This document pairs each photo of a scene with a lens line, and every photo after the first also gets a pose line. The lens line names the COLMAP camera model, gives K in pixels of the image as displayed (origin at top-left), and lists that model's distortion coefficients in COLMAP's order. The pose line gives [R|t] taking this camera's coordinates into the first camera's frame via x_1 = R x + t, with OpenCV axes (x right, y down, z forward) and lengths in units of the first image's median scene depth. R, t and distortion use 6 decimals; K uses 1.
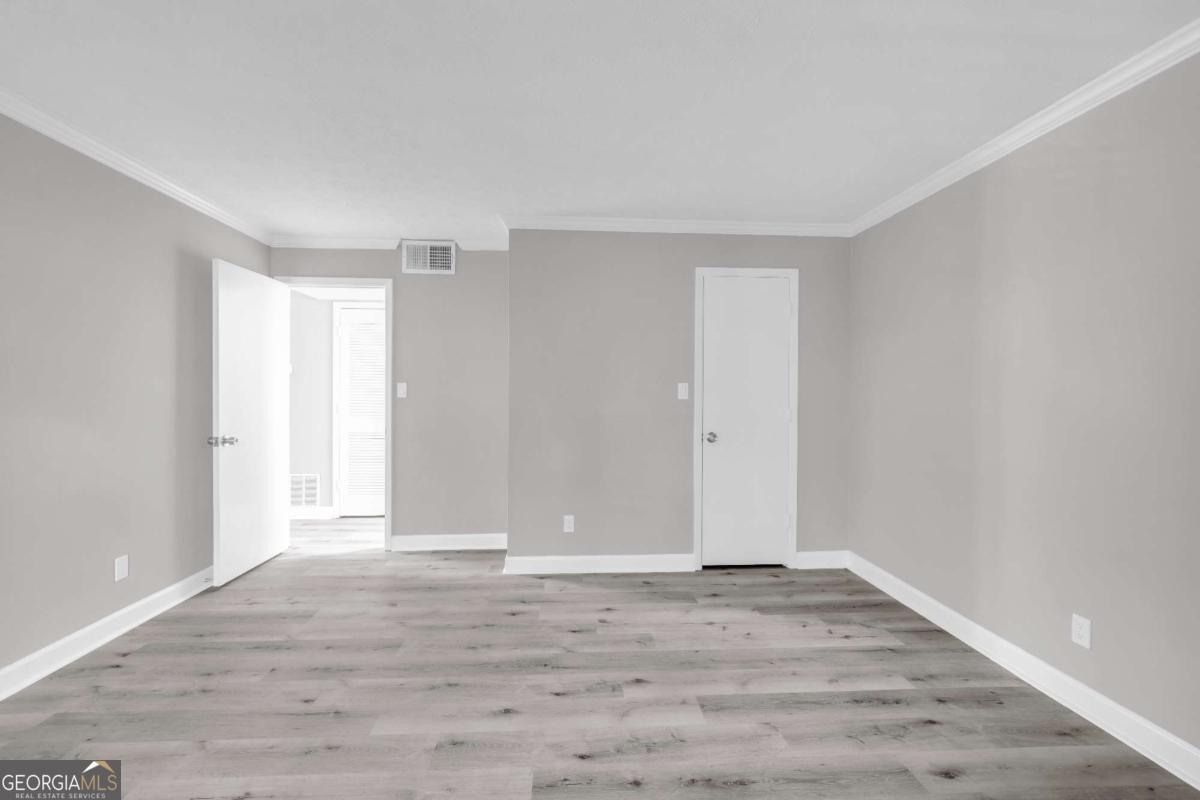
lens RADIAL K [[509.6, 0, 602.3], [0, 509.6, 393.8], [0, 0, 1]] dist [0.001367, 0.000014]
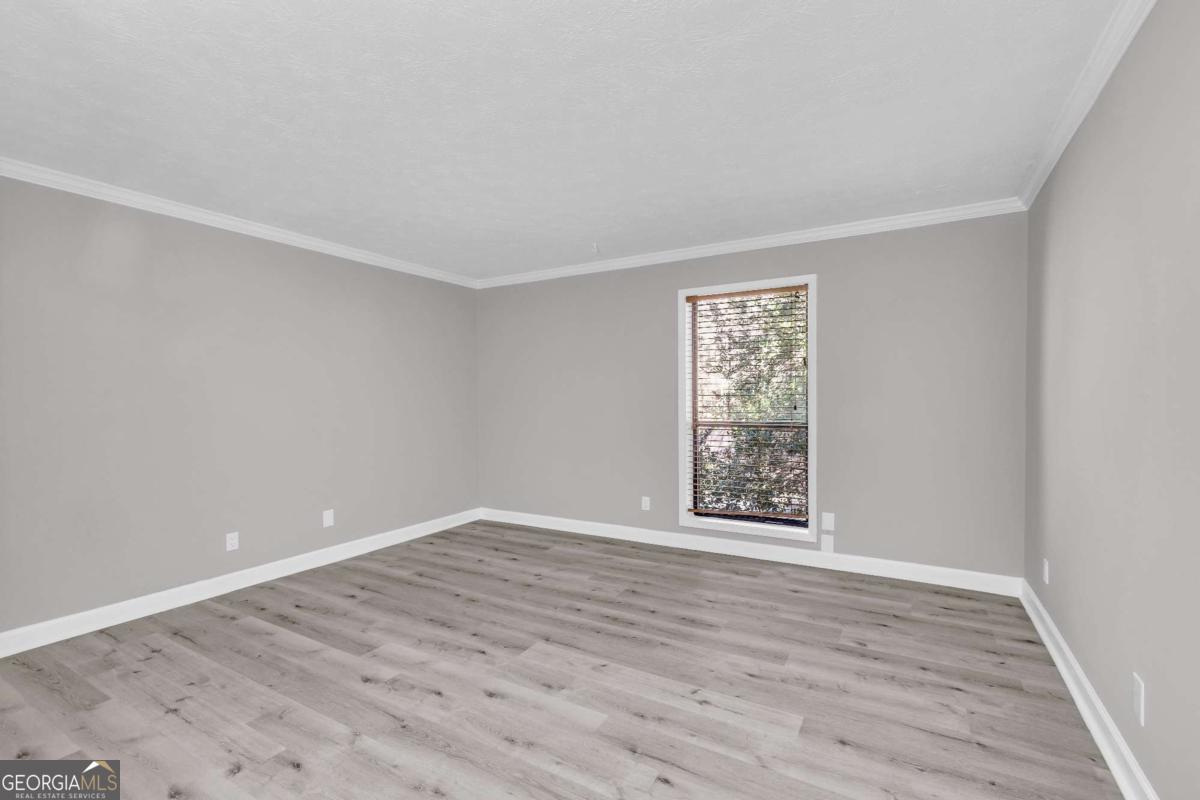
lens RADIAL K [[509.6, 0, 602.3], [0, 509.6, 393.8], [0, 0, 1]] dist [0.001367, 0.000014]
pose [[-0.826799, 0.004169, 0.562482, -0.938816], [0.009126, 0.999940, 0.006003, 0.007496], [-0.562424, 0.010097, -0.826788, 1.690132]]
